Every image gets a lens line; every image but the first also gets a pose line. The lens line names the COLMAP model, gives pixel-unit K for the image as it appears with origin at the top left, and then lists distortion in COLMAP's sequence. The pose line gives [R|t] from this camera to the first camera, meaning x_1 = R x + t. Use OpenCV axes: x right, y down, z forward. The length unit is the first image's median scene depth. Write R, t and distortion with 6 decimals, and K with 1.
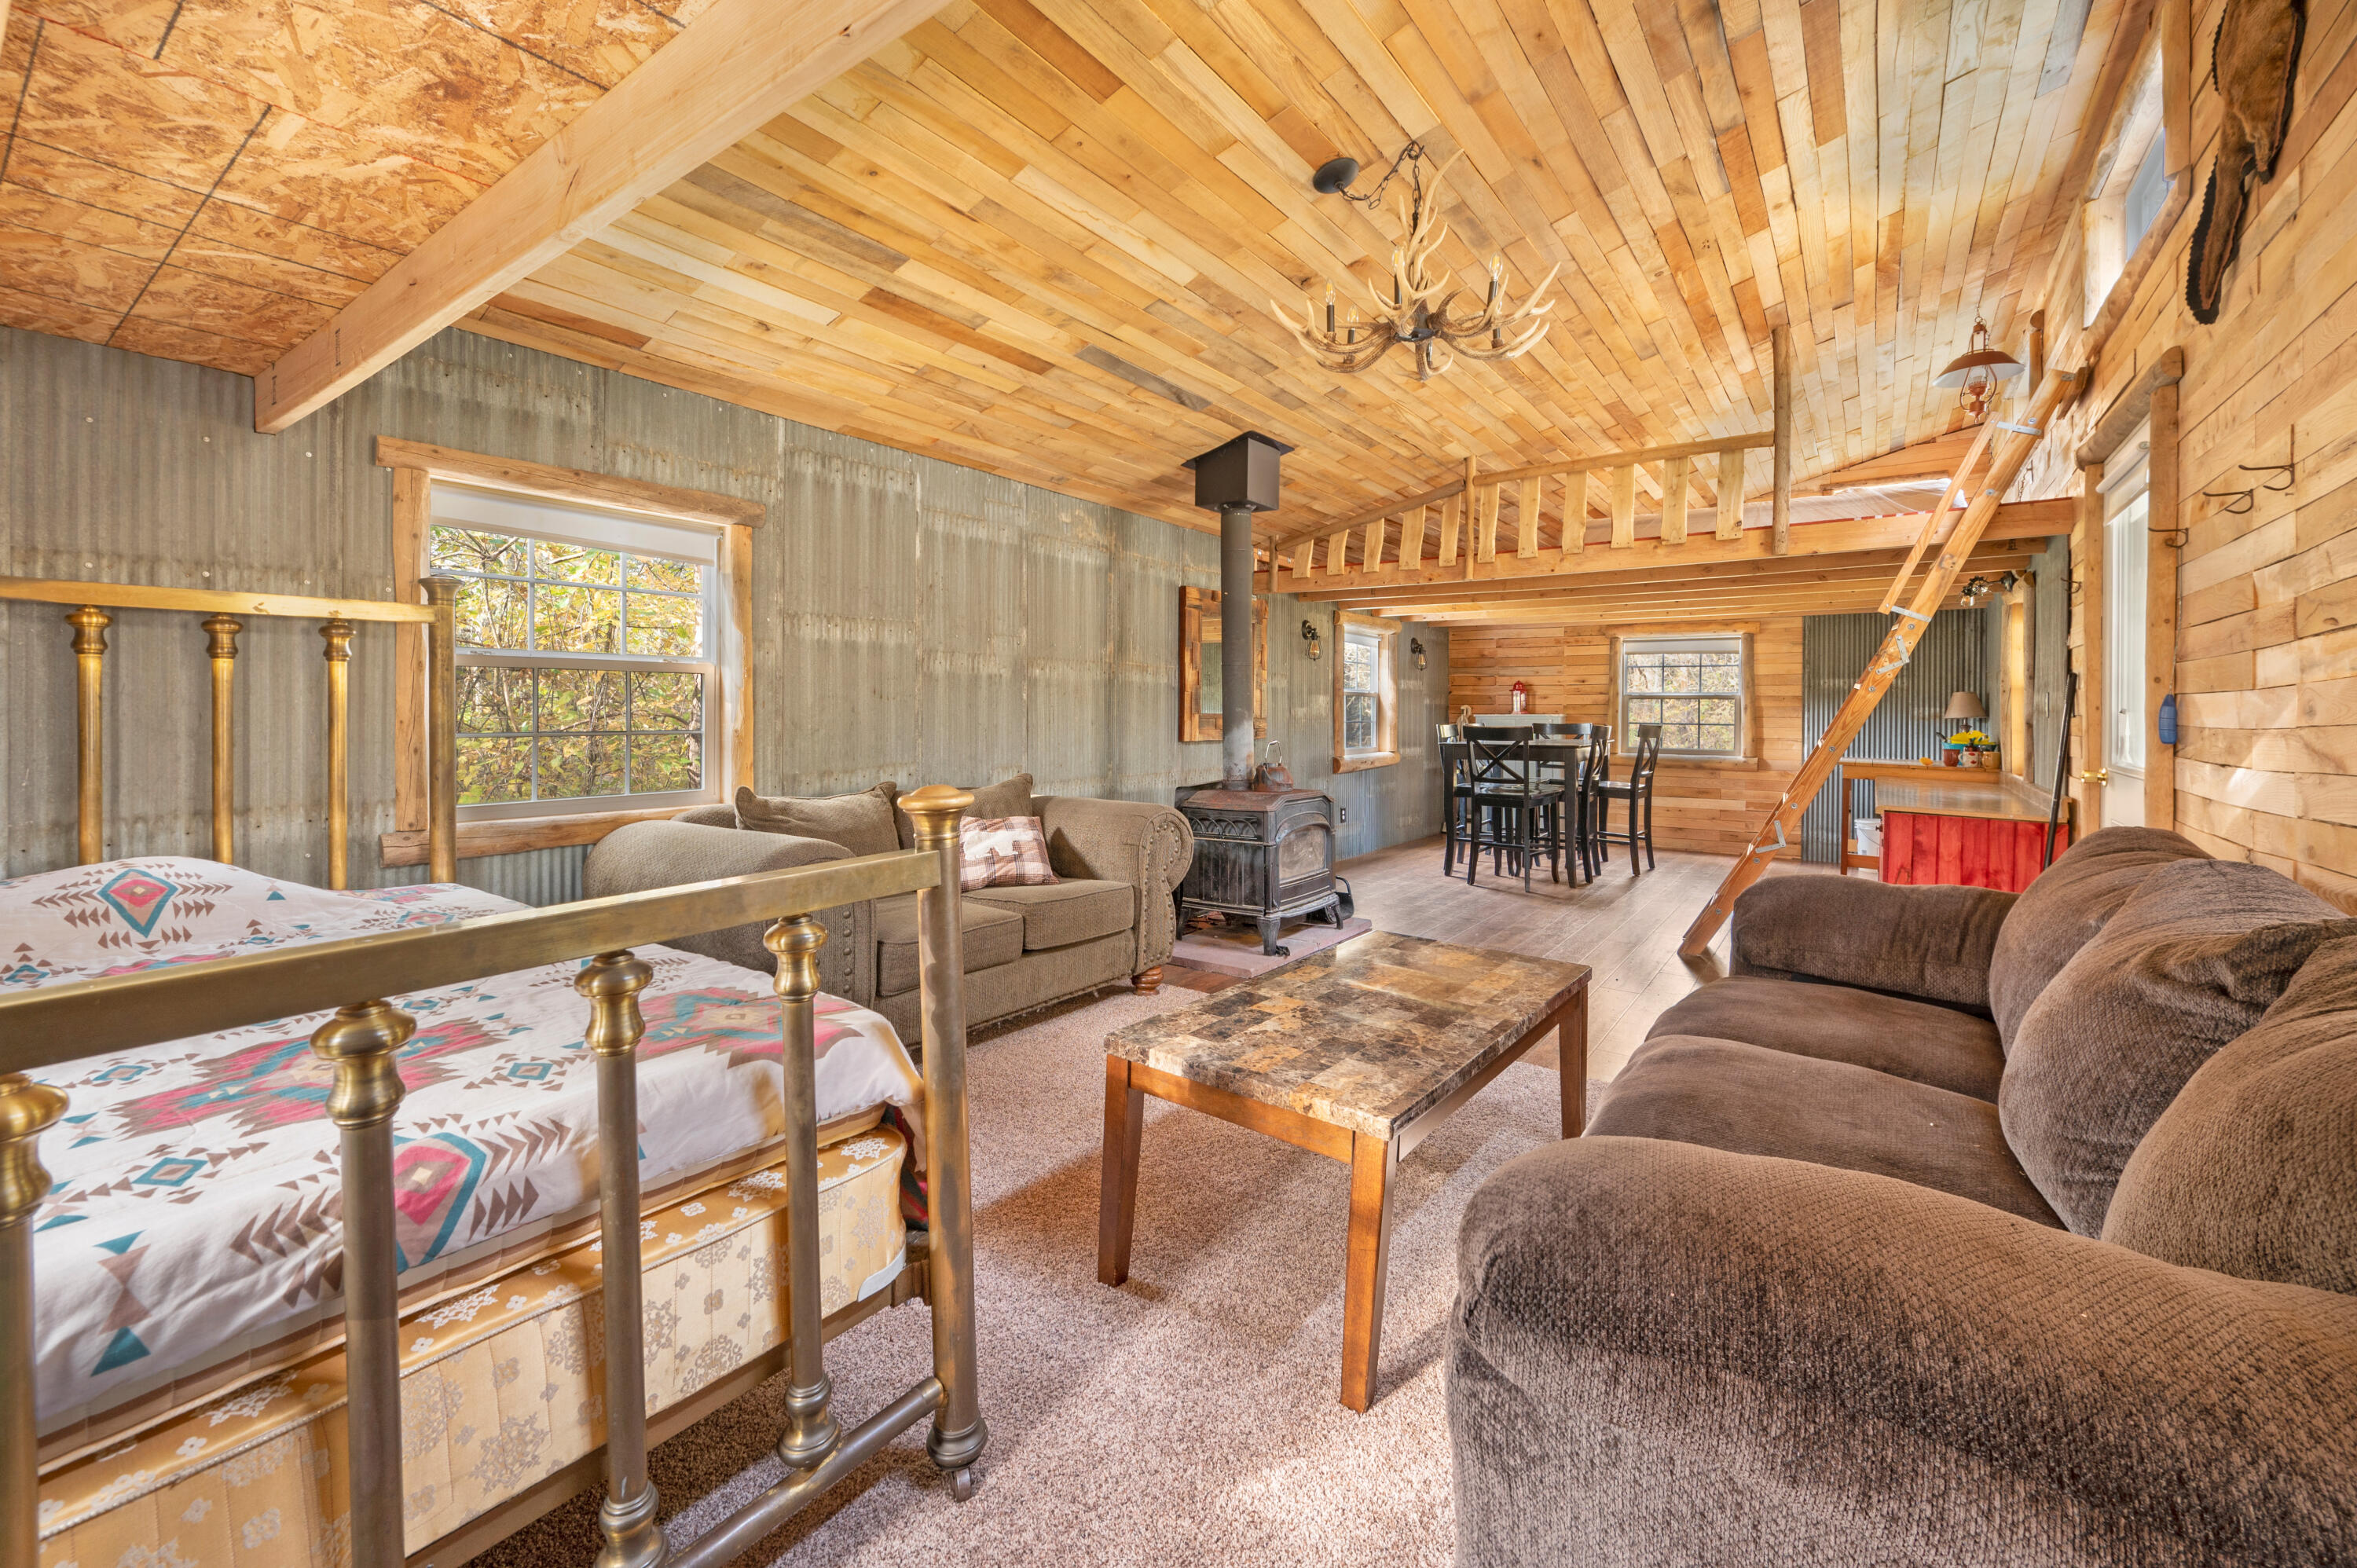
lens RADIAL K [[950.8, 0, 1167.0], [0, 950.8, 705.0], [0, 0, 1]] dist [-0.000059, -0.000049]
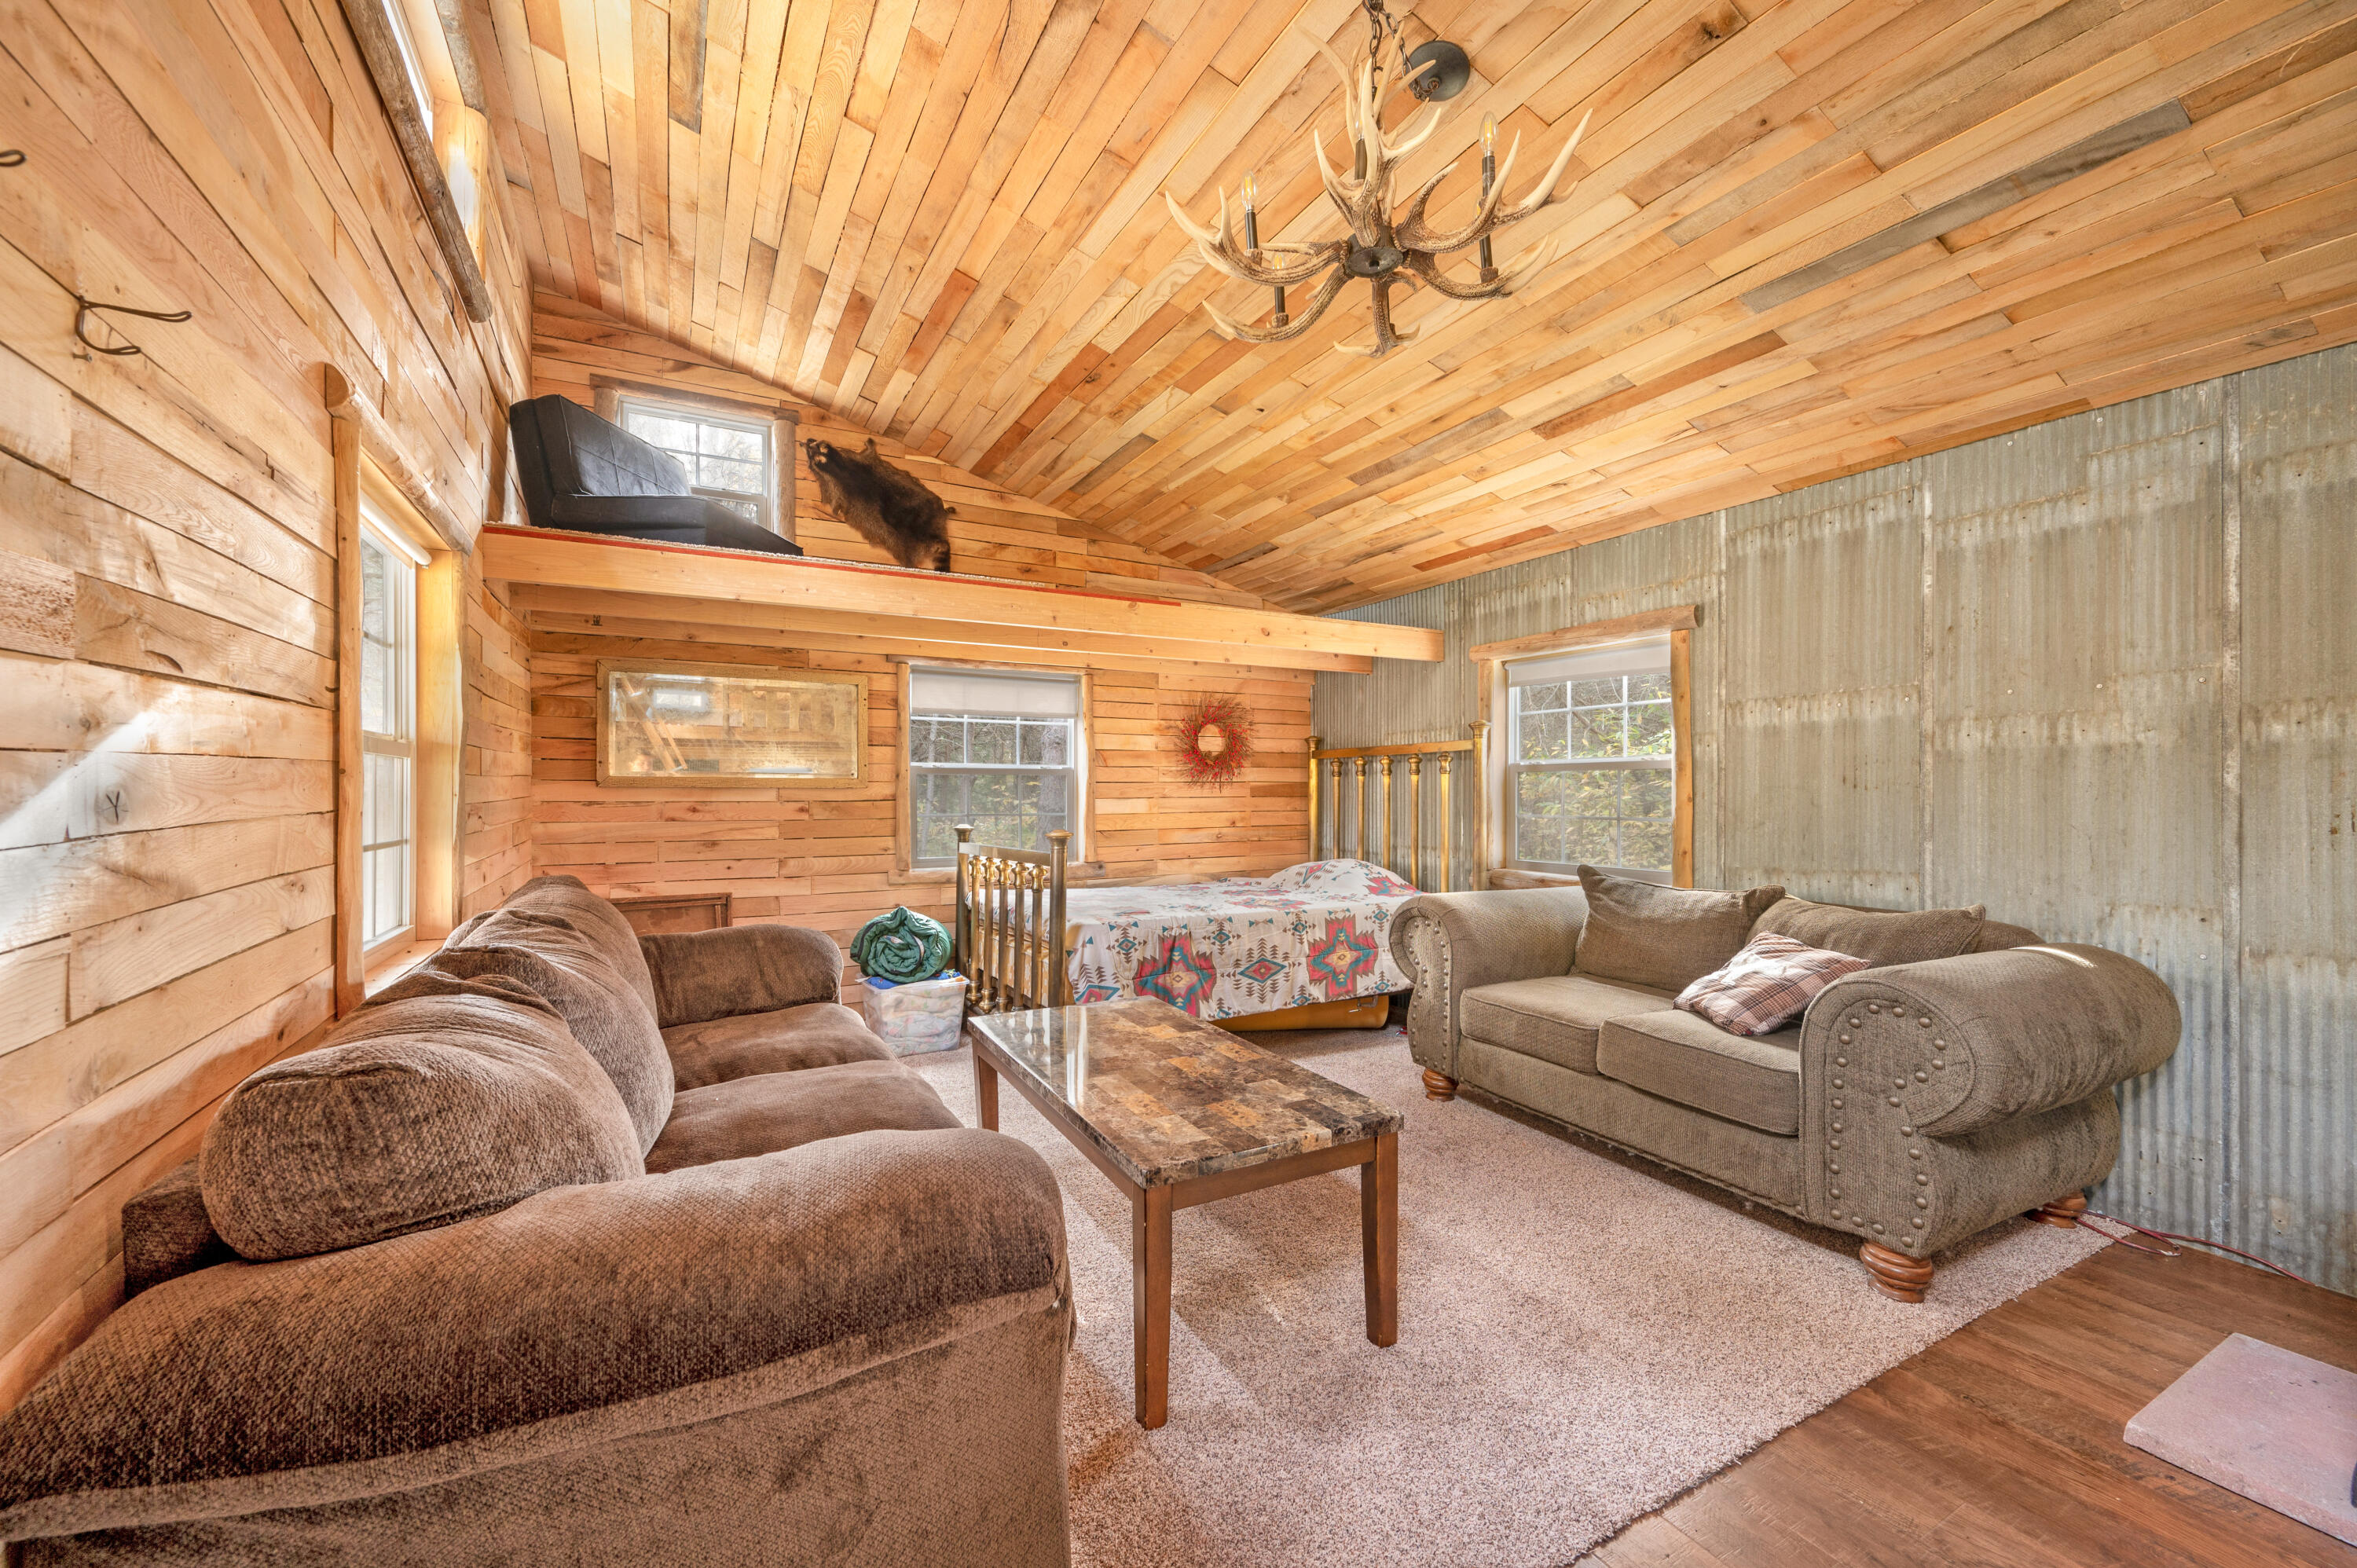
lens RADIAL K [[932.7, 0, 1178.5], [0, 932.7, 784.0], [0, 0, 1]] dist [0.000483, 0.000011]
pose [[-0.416507, -0.012406, -0.909048, 0.657599], [0.001956, 0.999892, -0.014541, -0.000223], [0.909130, -0.007835, -0.416438, 0.808681]]
